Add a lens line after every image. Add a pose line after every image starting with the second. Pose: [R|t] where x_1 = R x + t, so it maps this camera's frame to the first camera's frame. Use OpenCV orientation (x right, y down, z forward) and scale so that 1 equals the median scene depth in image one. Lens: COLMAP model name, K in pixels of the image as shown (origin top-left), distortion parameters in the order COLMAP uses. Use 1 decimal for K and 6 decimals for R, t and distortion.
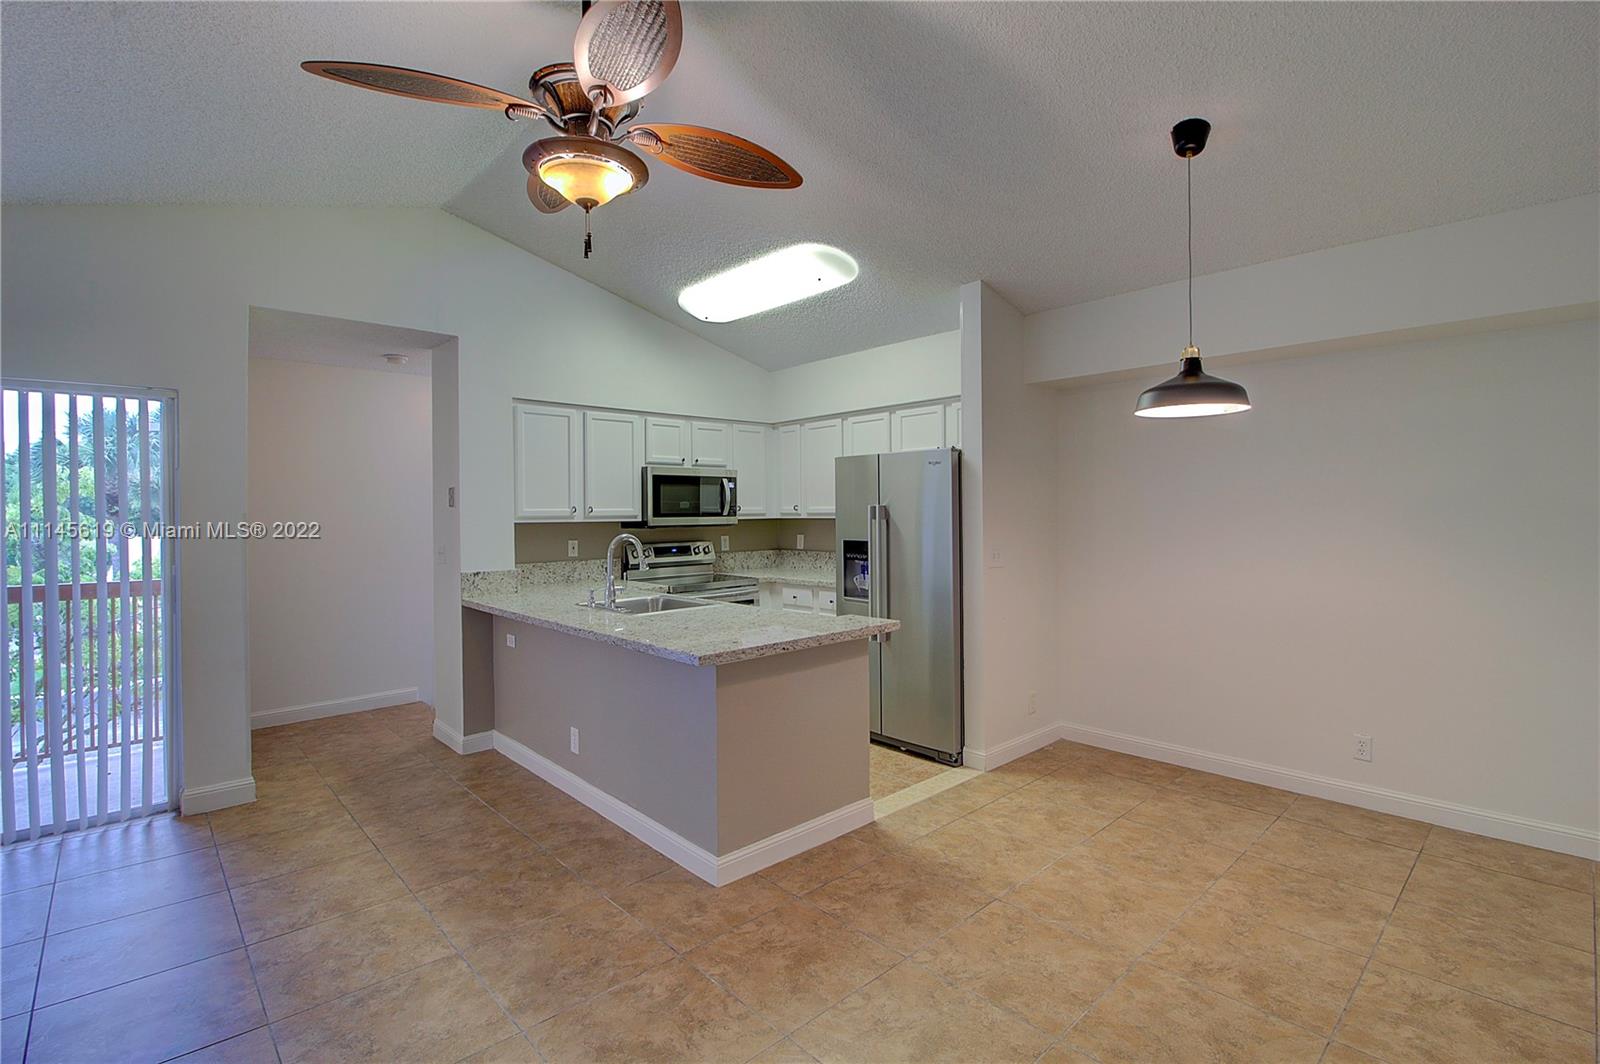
lens RADIAL K [[736.5, 0, 805.4], [0, 736.5, 515.0], [0, 0, 1]] dist [0.001221, -0.013458]
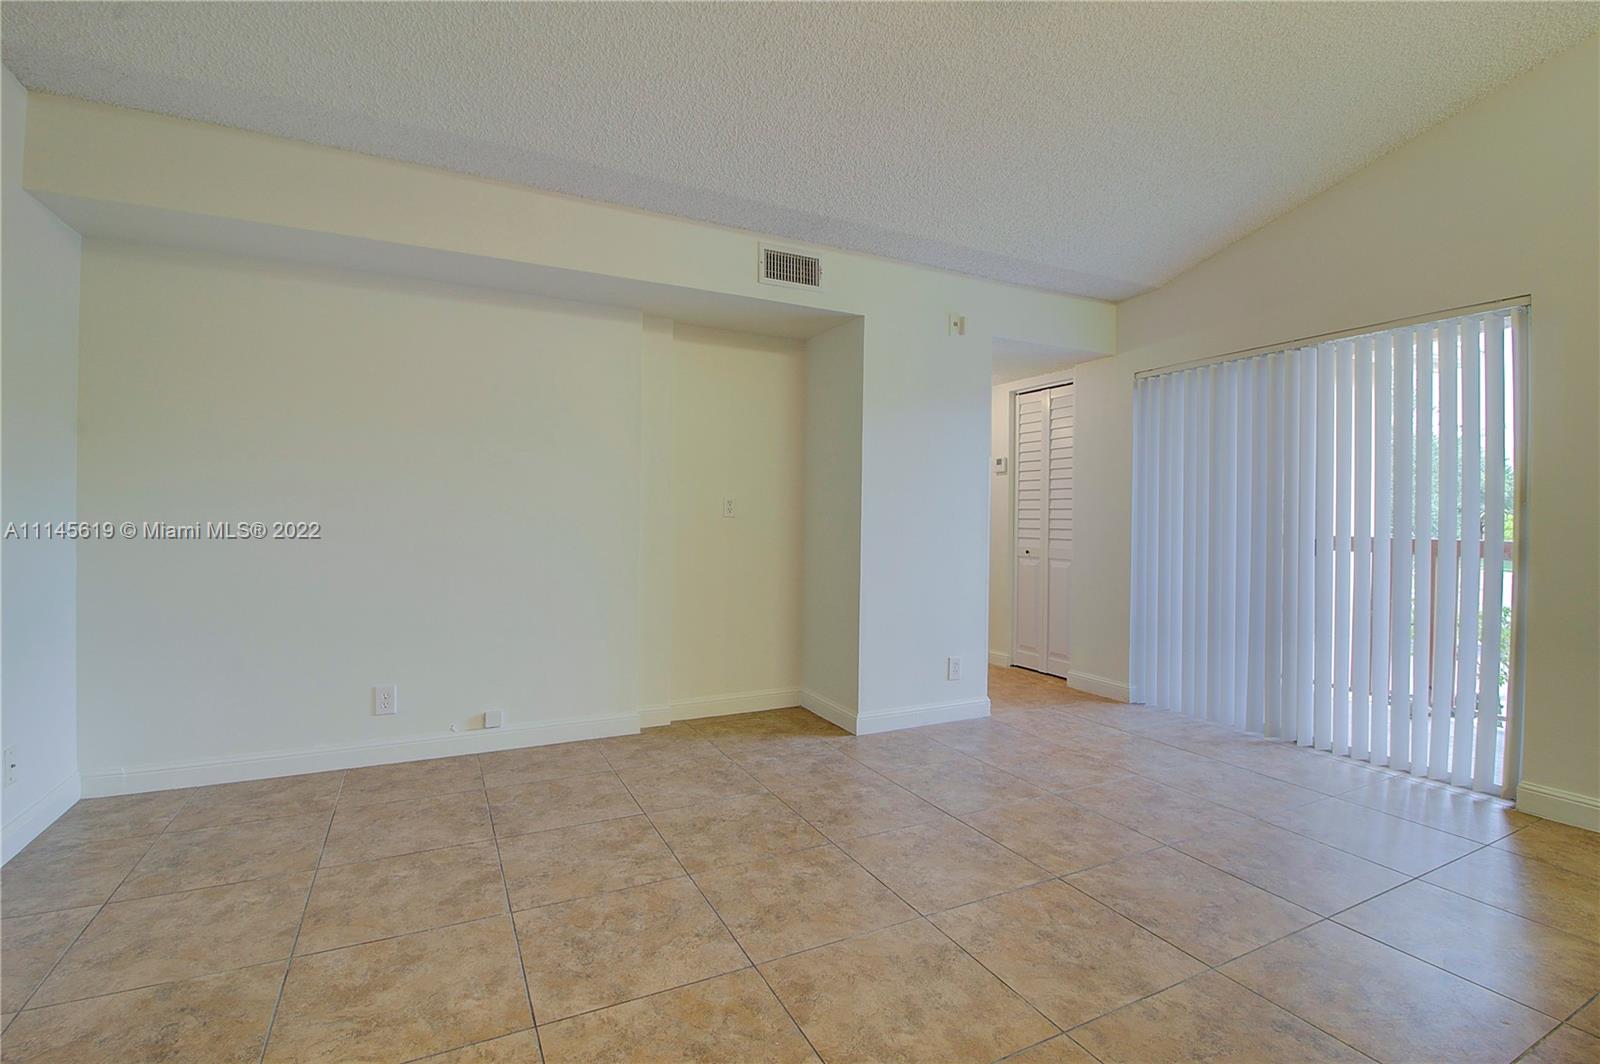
lens RADIAL K [[737.6, 0, 806.4], [0, 737.6, 515.7], [0, 0, 1]] dist [-0.000254, -0.012572]
pose [[-0.270617, 0.006322, -0.962666, 0.130008], [-0.015748, 0.999816, 0.010992, 0.069569], [0.962558, 0.018134, -0.270467, 0.372508]]
